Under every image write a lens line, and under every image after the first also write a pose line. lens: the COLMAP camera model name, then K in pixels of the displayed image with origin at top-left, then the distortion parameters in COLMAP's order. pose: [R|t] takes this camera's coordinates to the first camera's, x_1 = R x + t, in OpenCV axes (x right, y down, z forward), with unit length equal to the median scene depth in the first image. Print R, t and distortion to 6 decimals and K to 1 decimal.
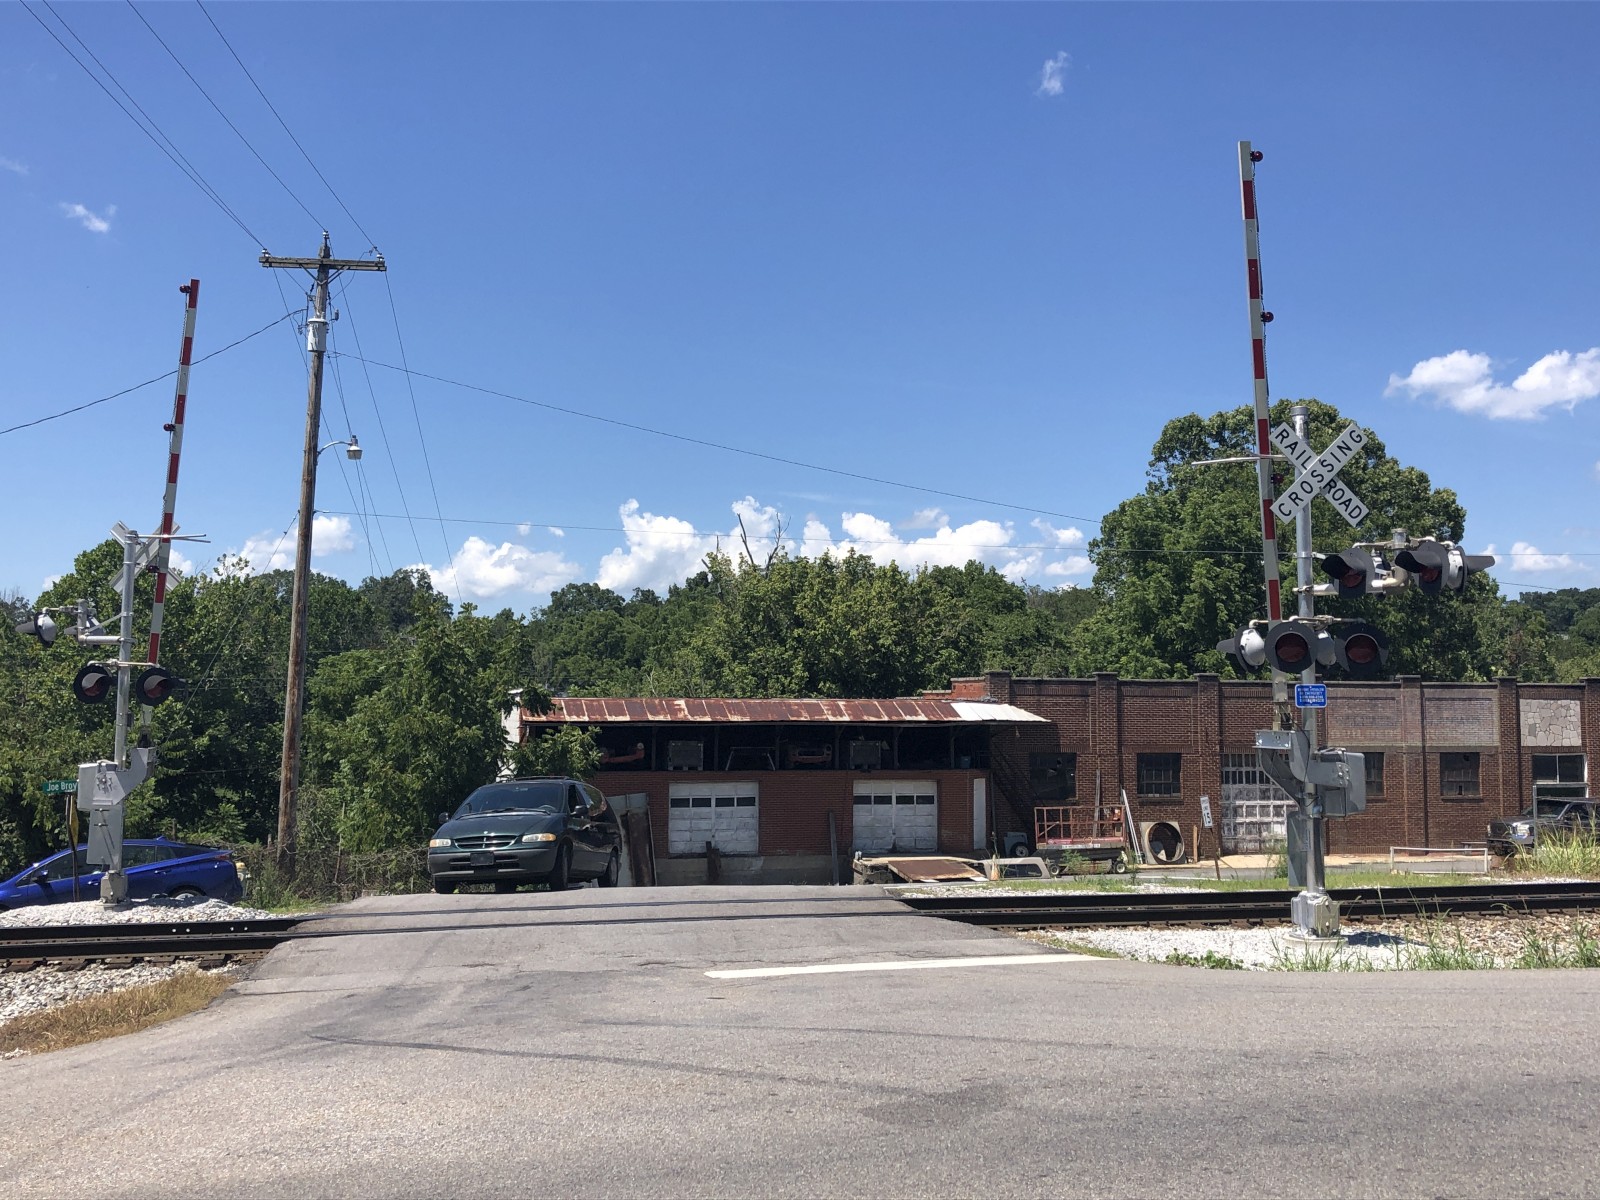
lens RADIAL K [[1481.0, 0, 801.5], [0, 1481.0, 591.8], [0, 0, 1]] dist [-0.033953, 0.000000]
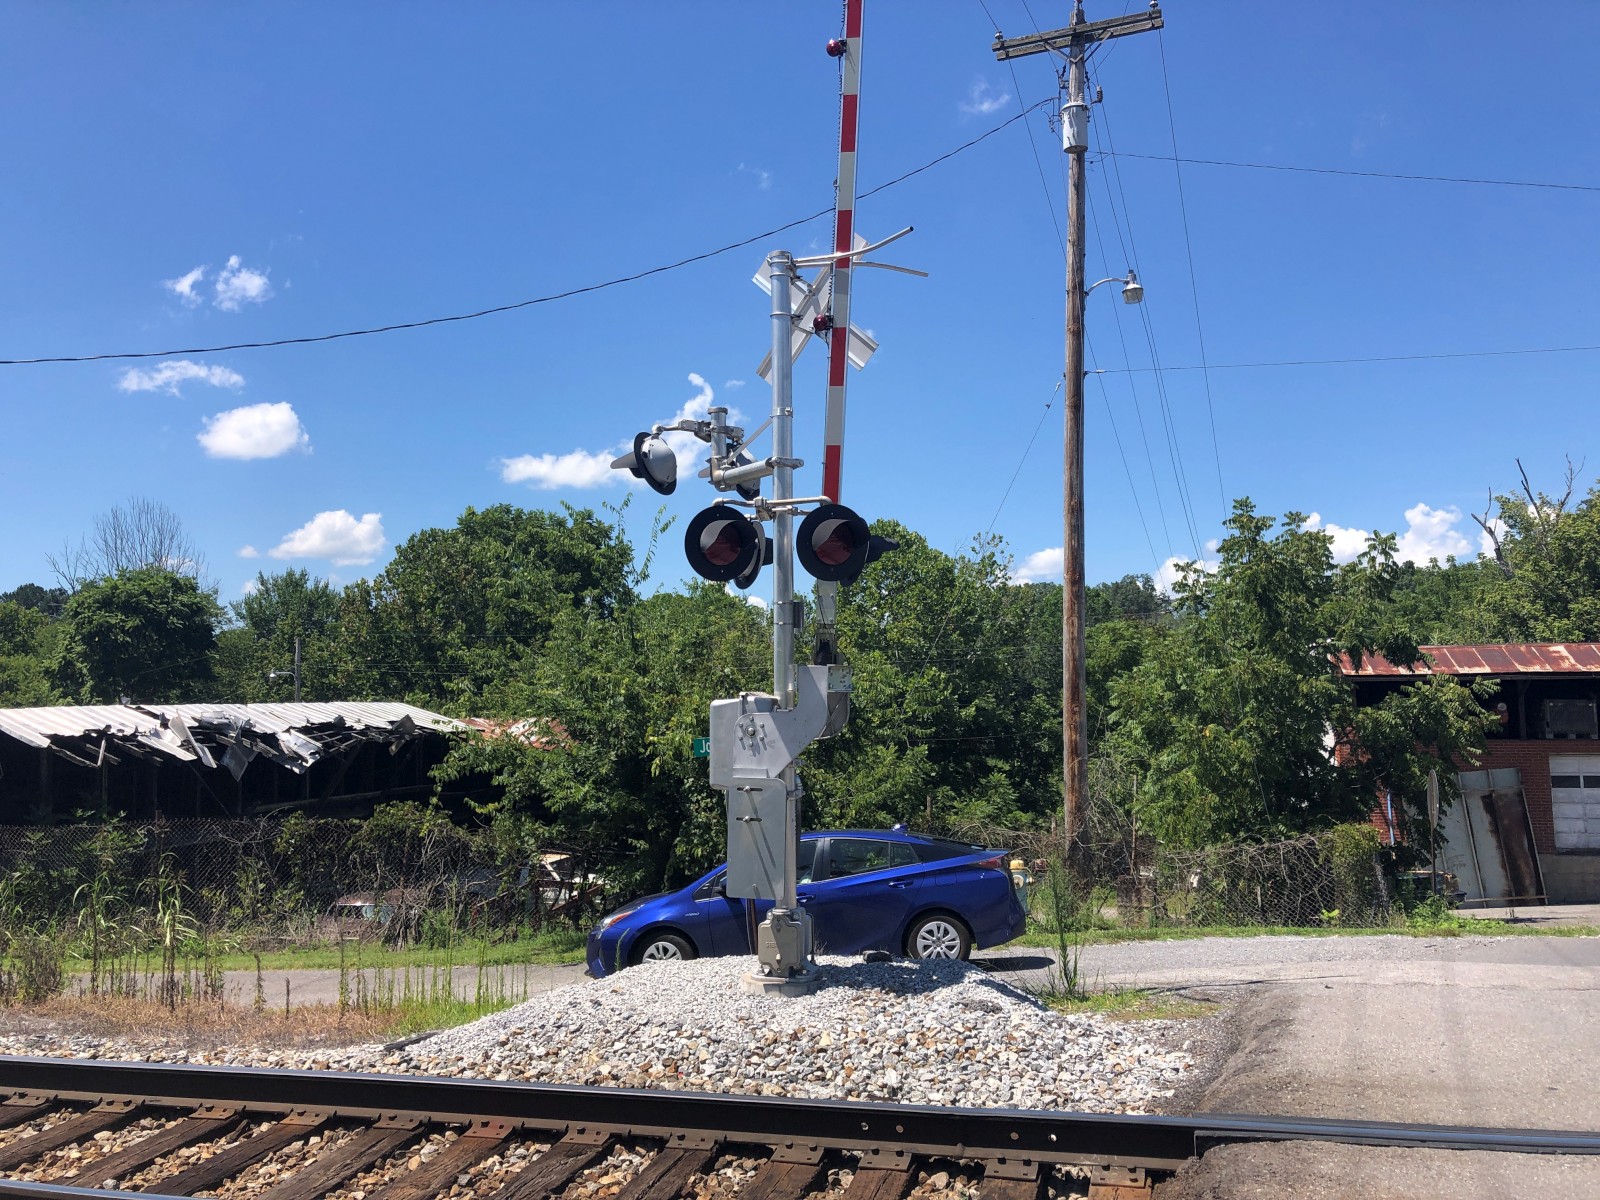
lens RADIAL K [[1311.4, 0, 794.5], [0, 1311.4, 595.6], [0, 0, 1]] dist [0.066709, -0.004853]
pose [[0.867184, -0.055909, -0.494840, -0.093309], [0.059891, 0.998174, -0.007820, 0.034144], [0.494374, -0.022856, 0.868949, 0.243191]]
